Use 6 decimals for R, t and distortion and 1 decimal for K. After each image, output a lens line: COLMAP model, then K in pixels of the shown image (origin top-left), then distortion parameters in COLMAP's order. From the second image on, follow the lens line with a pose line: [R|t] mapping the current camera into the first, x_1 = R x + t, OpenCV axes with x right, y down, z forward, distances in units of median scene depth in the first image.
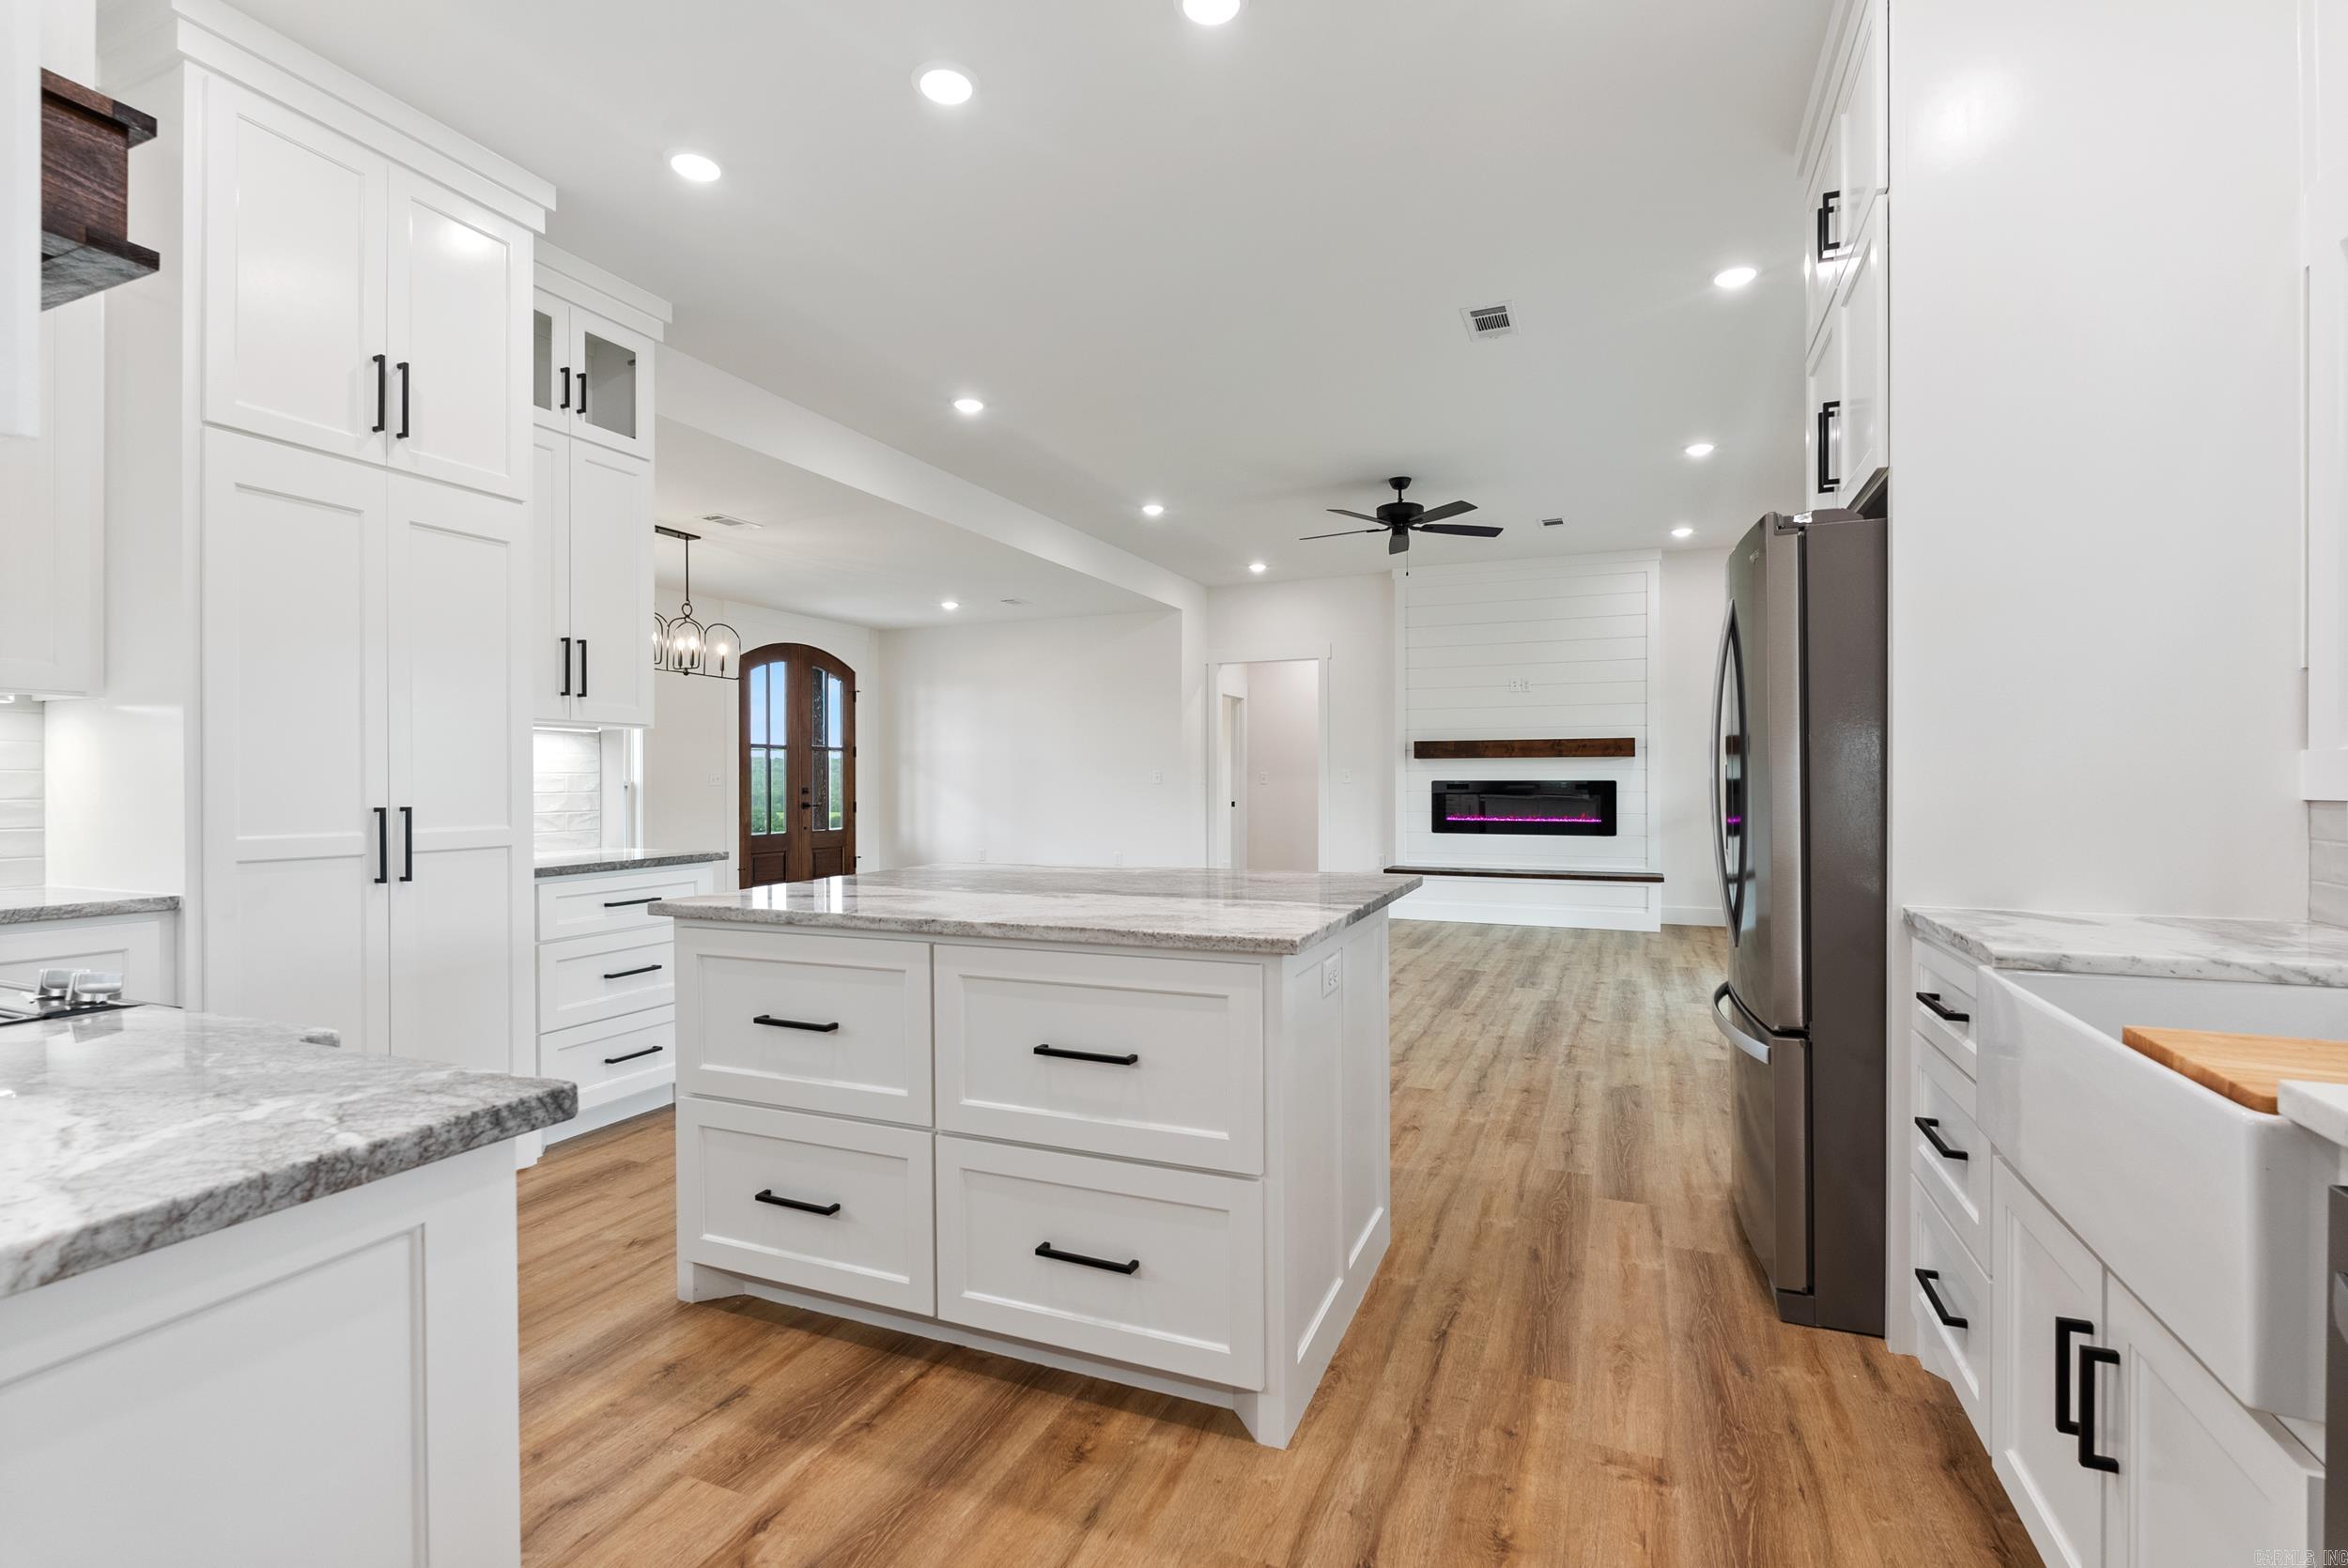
lens RADIAL K [[1053.3, 0, 1200.1], [0, 1053.3, 785.0], [0, 0, 1]] dist [-0.001457, 0.000022]
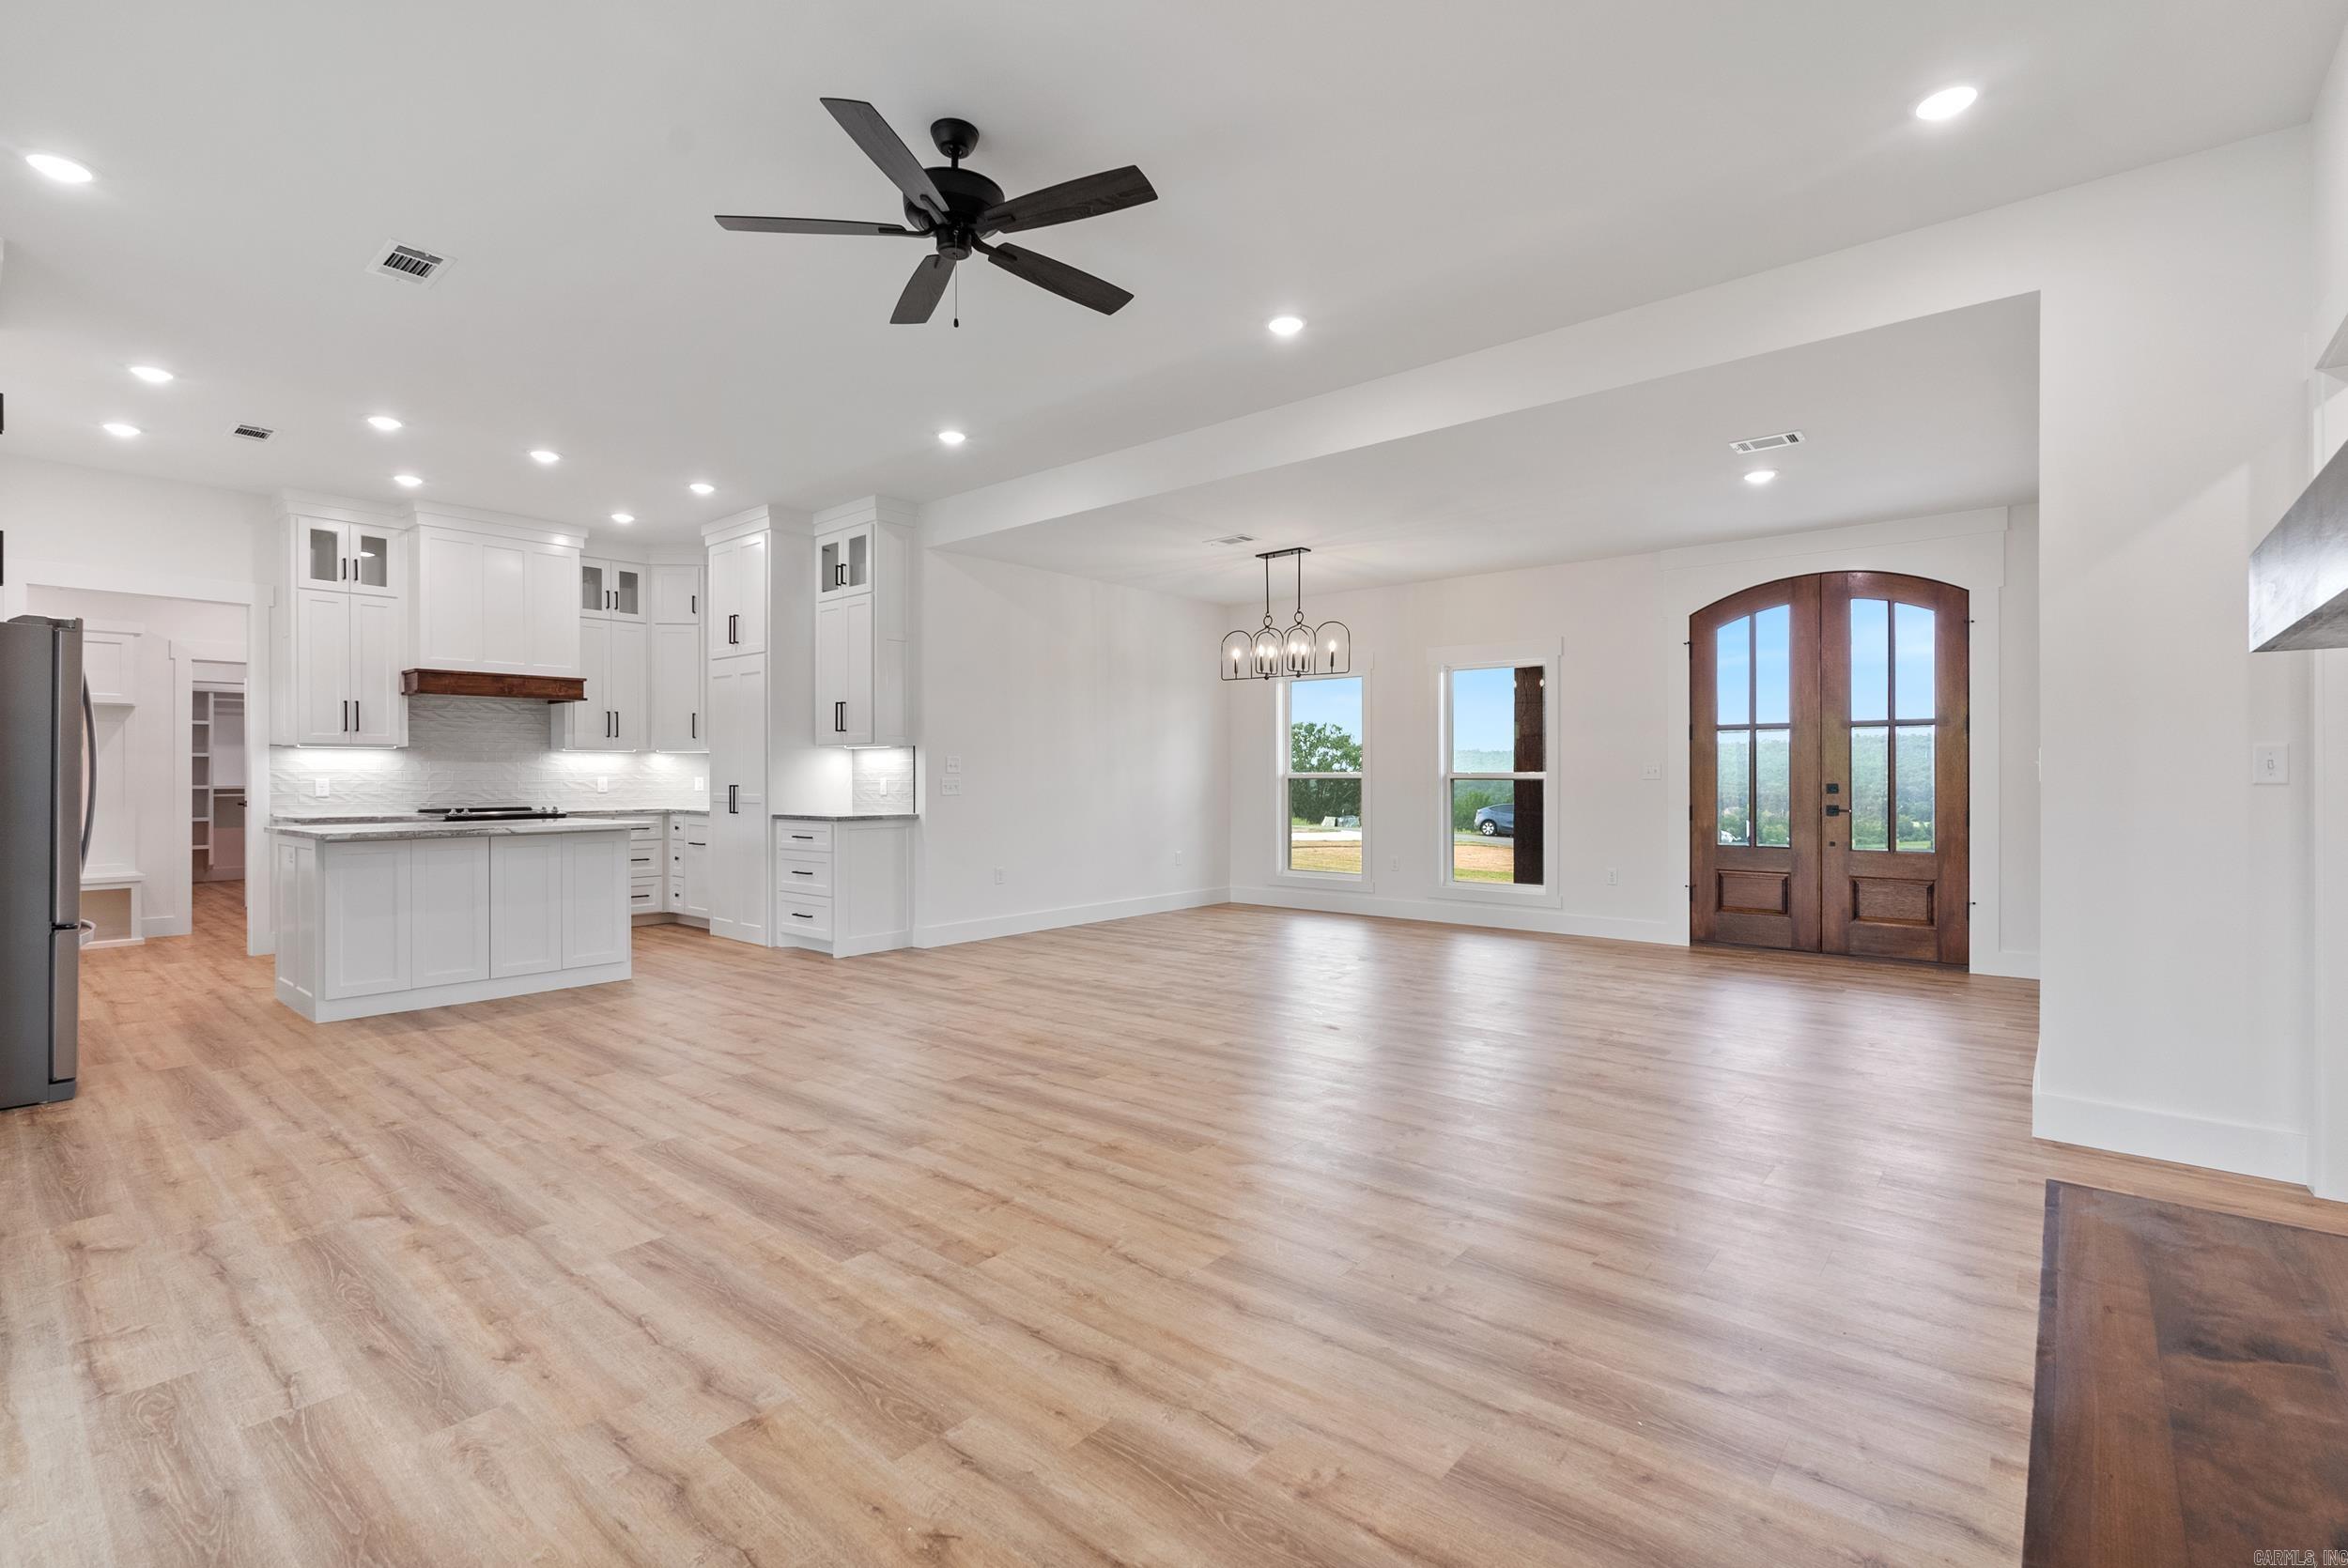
lens RADIAL K [[1068.5, 0, 1184.7], [0, 1068.5, 779.1], [0, 0, 1]] dist [-0.005610, 0.000158]
pose [[-0.312088, 0.005902, -0.950035, 0.456693], [-0.002124, 0.999974, 0.006910, -0.004947], [0.950051, 0.004174, -0.312068, 0.935172]]
